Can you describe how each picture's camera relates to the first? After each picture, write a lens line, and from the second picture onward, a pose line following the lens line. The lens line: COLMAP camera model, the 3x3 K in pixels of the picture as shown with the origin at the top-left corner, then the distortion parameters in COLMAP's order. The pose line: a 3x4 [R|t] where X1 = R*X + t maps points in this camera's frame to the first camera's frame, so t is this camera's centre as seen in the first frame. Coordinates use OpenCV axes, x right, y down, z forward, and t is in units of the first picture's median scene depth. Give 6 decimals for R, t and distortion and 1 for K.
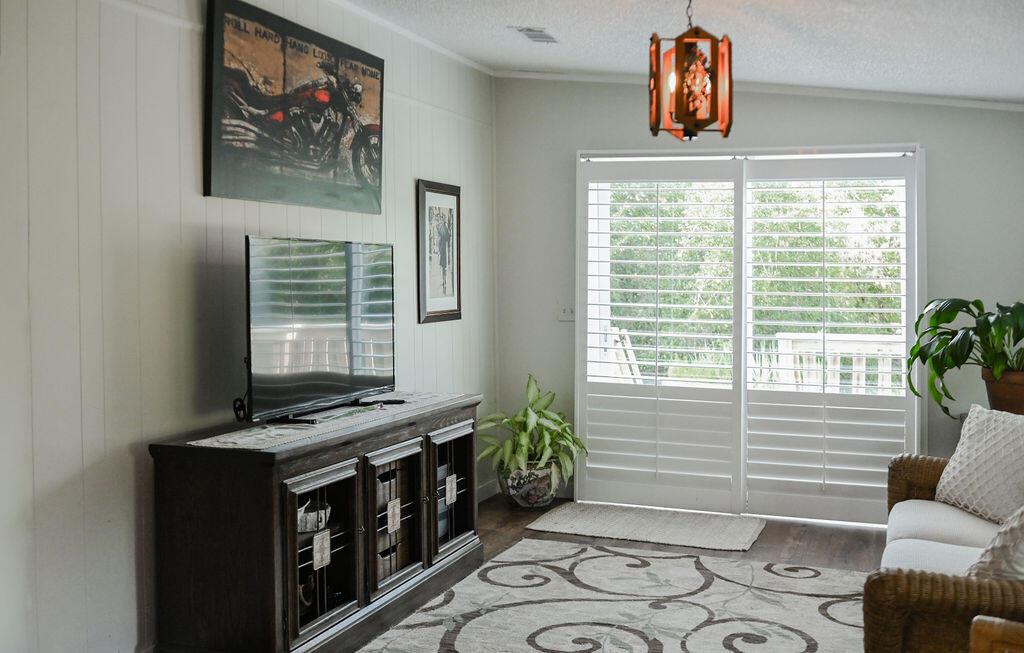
lens RADIAL K [[1084.5, 0, 508.1], [0, 1084.5, 282.6], [0, 0, 1]] dist [0.010756, 0.000000]
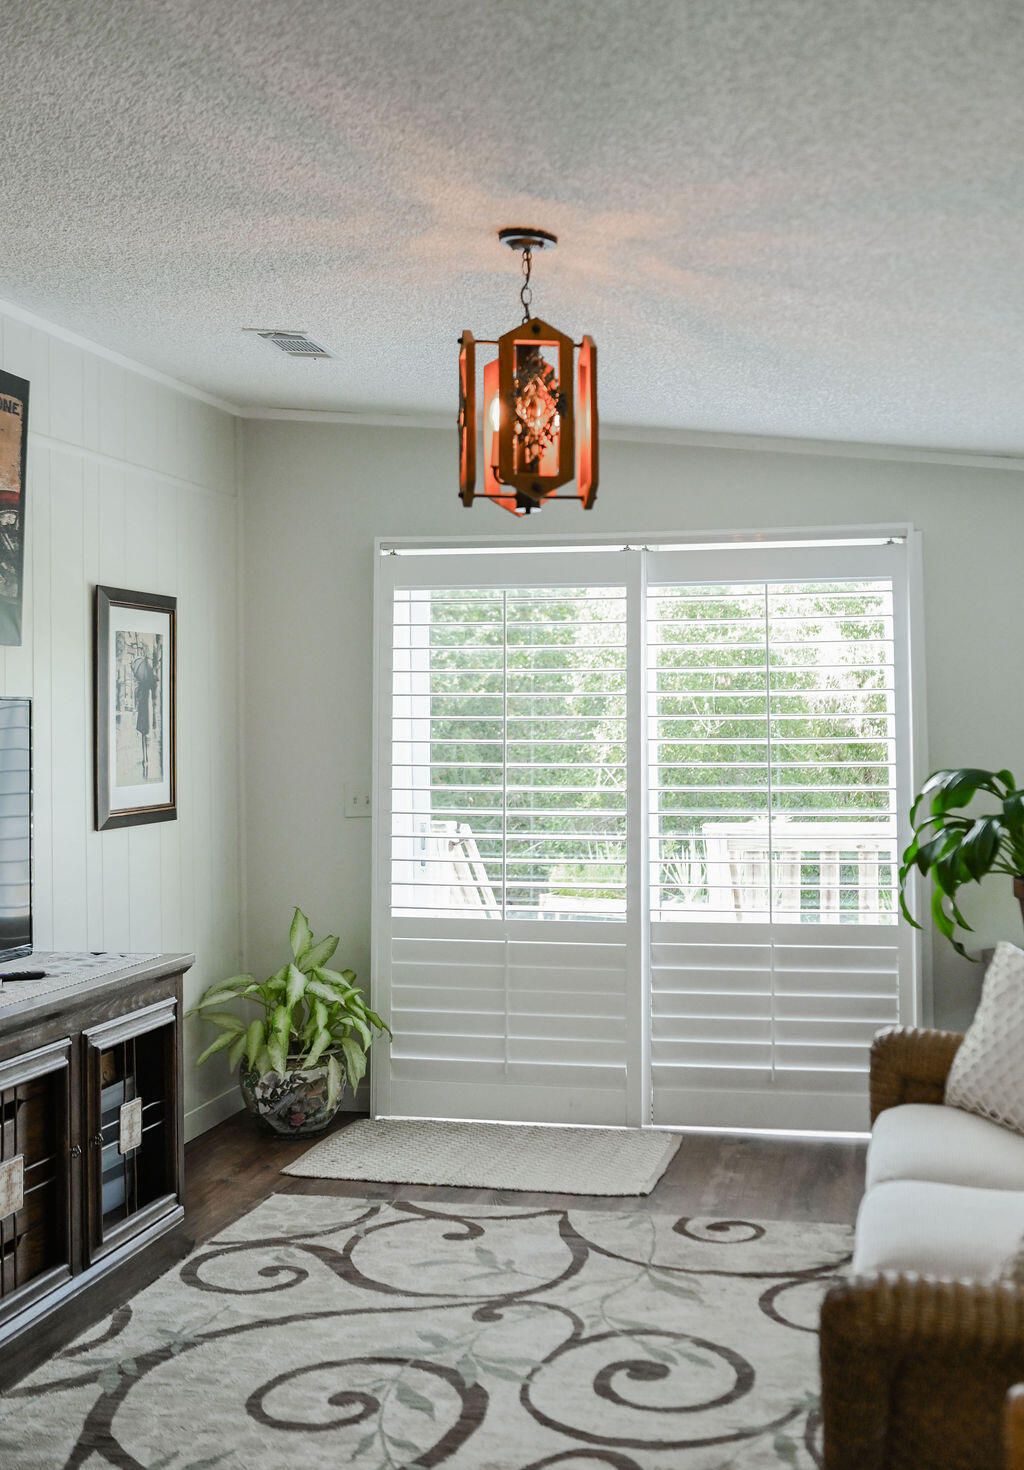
lens RADIAL K [[1617.2, 0, 514.5], [0, 1617.2, 738.4], [0, 0, 1]] dist [0.026381, 0.000000]
pose [[0.993272, -0.018103, 0.114378, 0.044930], [0.018340, 0.999831, -0.001017, -0.007284], [-0.114341, 0.003108, 0.993437, 0.104296]]
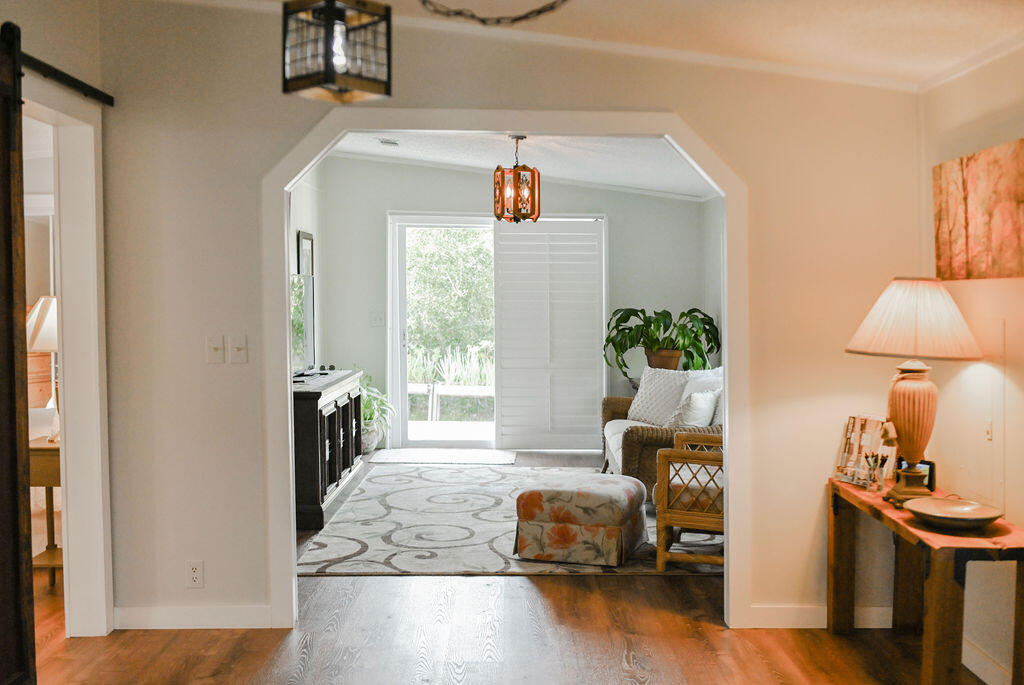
lens RADIAL K [[1031.7, 0, 512.3], [0, 1031.7, 335.4], [0, 0, 1]] dist [-0.046787, 0.000000]
pose [[0.940360, -0.015781, 0.339813, -0.337075], [0.002138, 0.999178, 0.040486, -0.009767], [-0.340173, -0.037345, 0.939621, -0.499546]]
